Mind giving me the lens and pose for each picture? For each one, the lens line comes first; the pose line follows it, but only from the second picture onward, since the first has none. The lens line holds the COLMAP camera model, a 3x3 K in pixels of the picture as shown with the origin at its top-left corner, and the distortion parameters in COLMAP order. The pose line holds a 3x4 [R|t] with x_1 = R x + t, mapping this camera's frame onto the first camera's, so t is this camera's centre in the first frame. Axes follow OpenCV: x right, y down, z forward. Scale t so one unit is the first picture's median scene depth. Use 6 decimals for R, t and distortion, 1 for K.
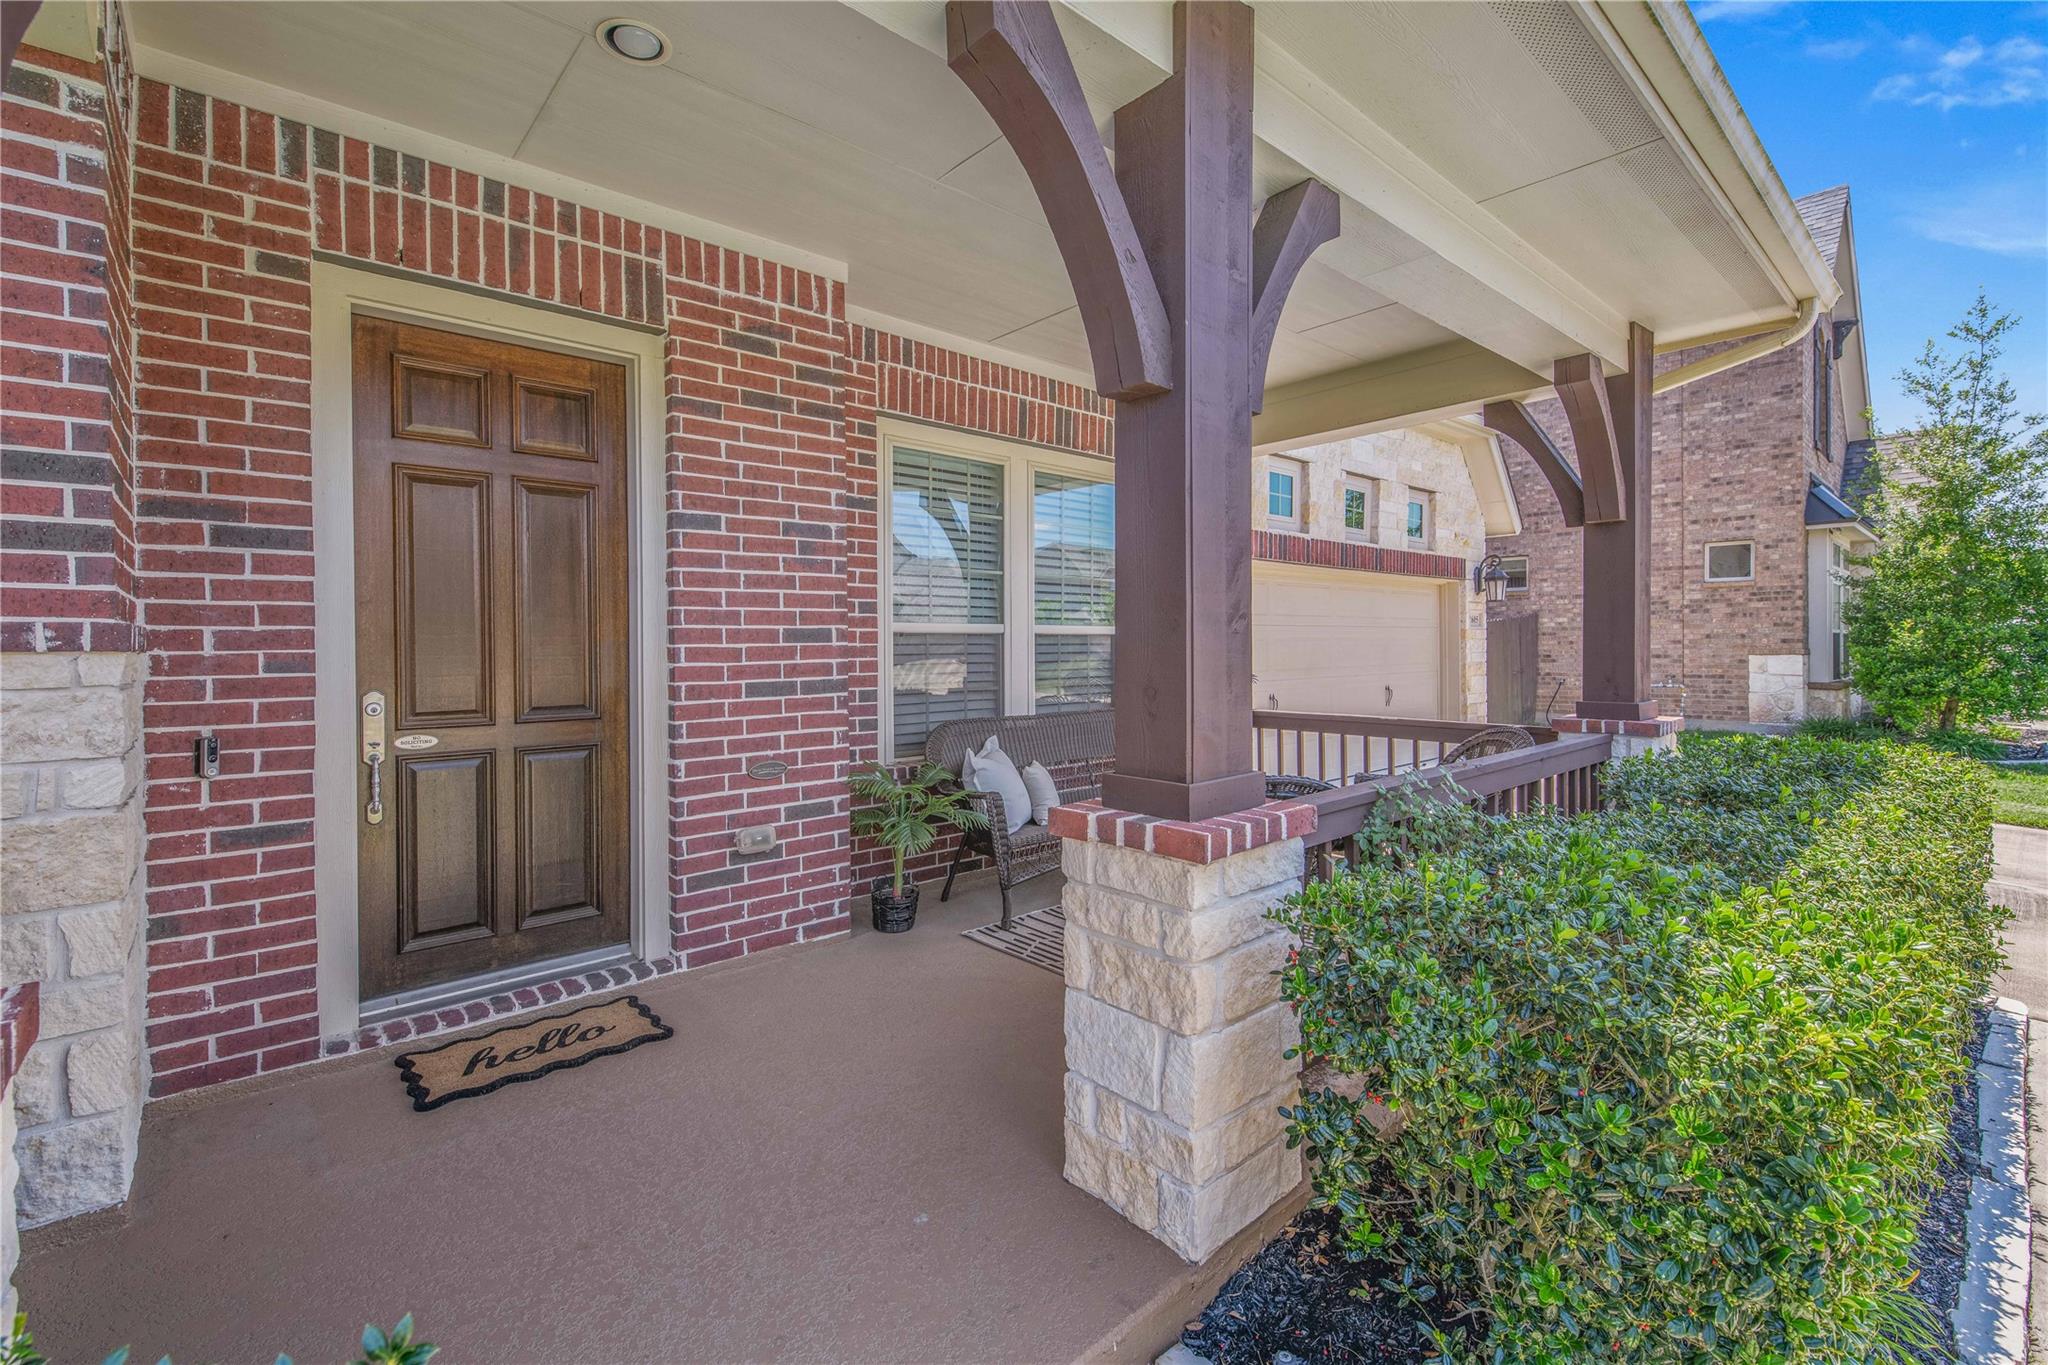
lens RADIAL K [[875.6, 0, 1015.7], [0, 875.6, 648.8], [0, 0, 1]] dist [0.014875, -0.003443]
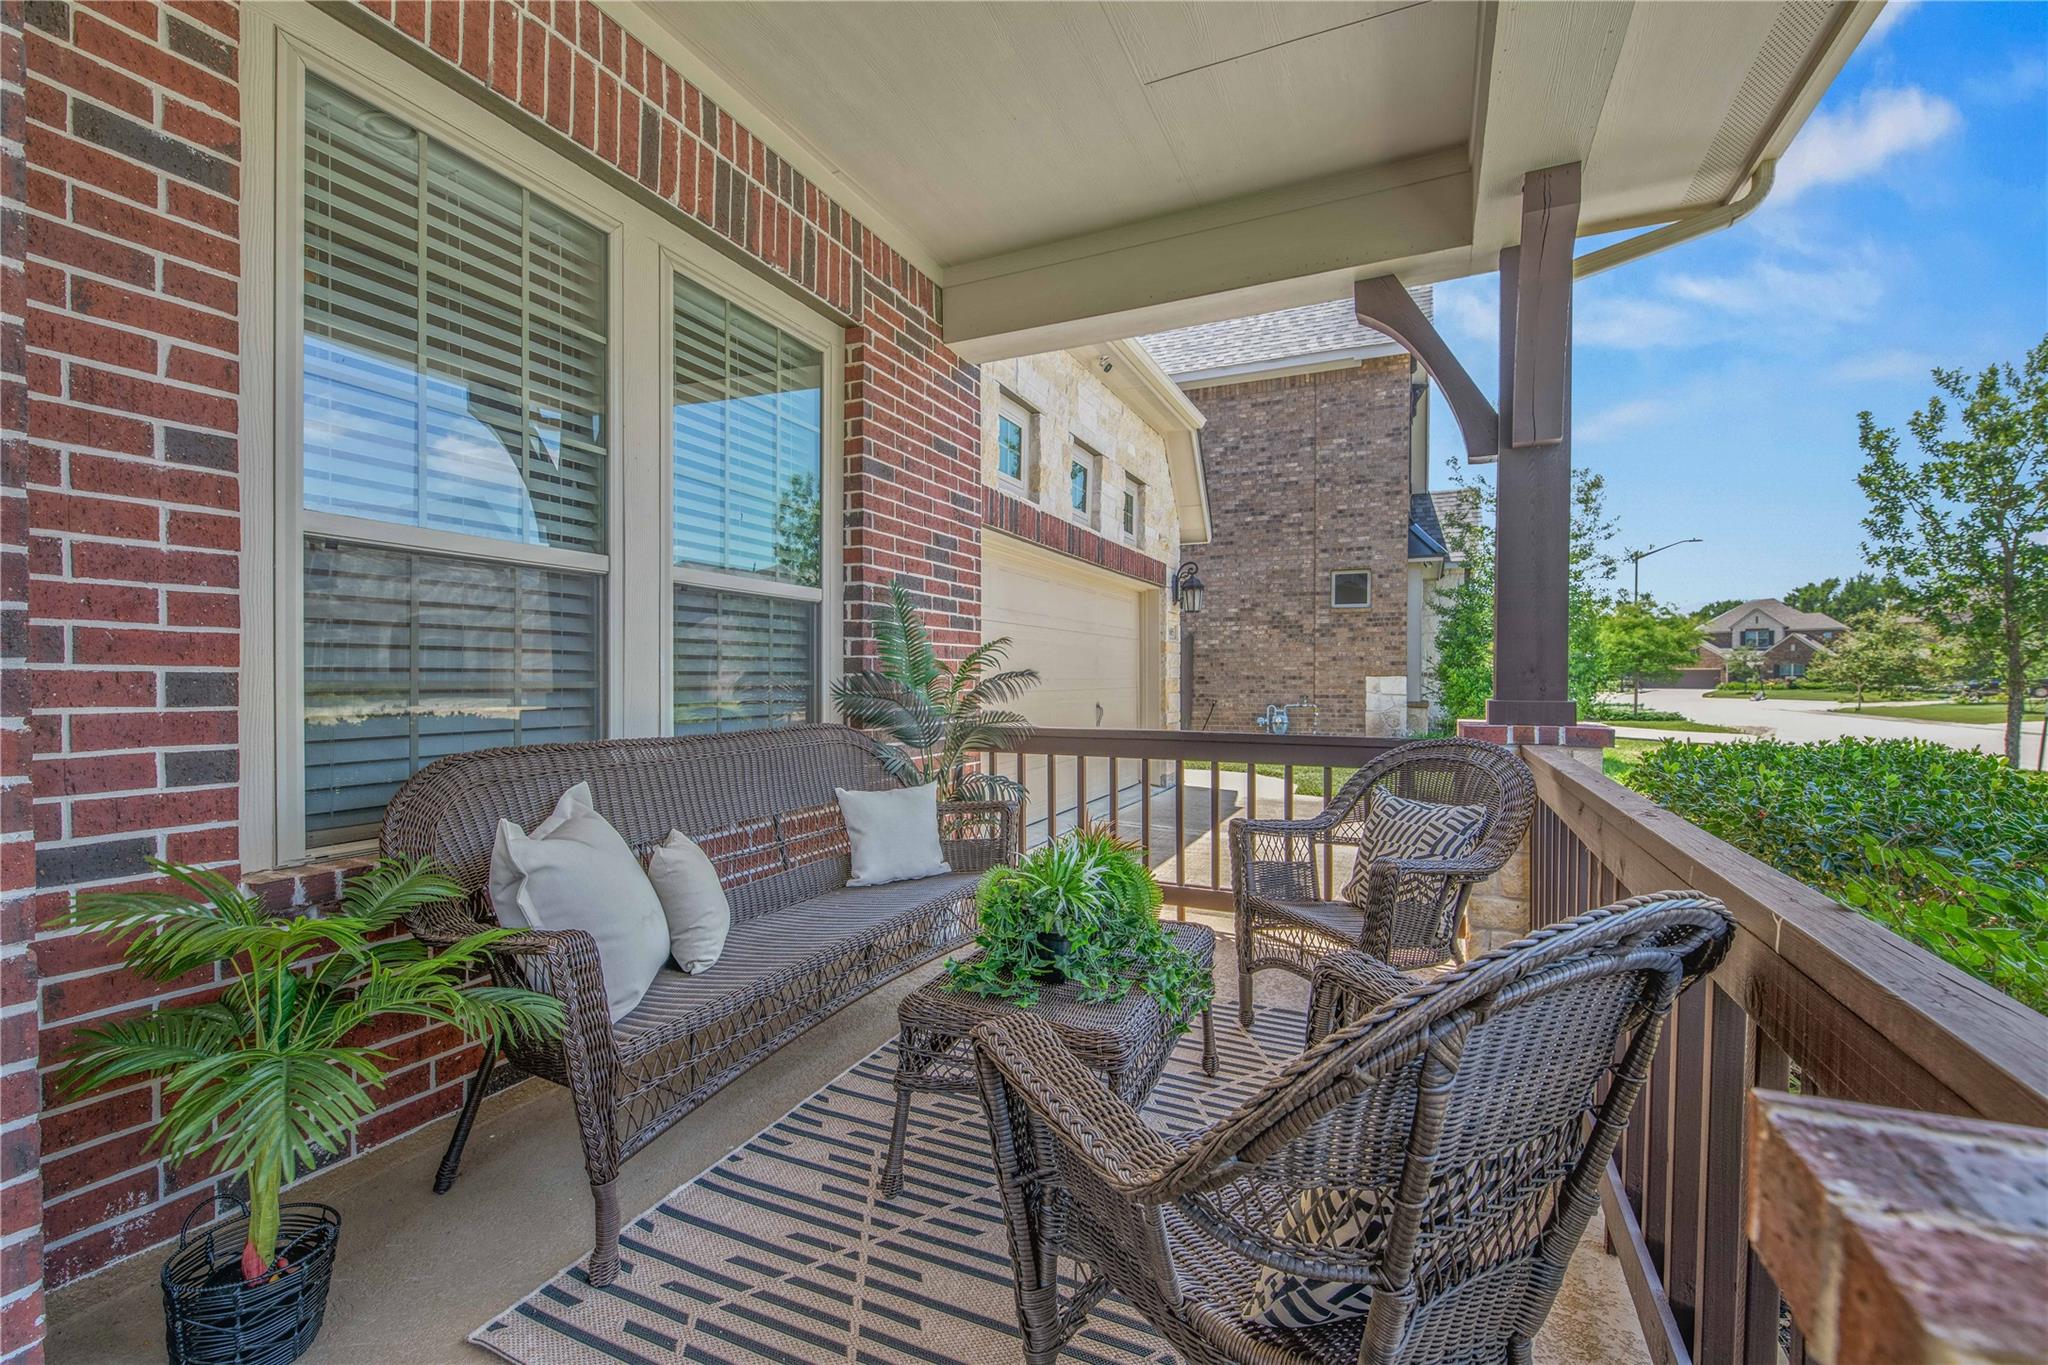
lens RADIAL K [[875.6, 0, 991.8], [0, 875.6, 680.6], [0, 0, 1]] dist [0.014875, -0.003443]
pose [[0.923699, 0.005711, 0.383076, -0.002589], [-0.005126, 0.999984, -0.002547, 0.039125], [-0.383084, 0.000389, 0.923713, 0.420638]]
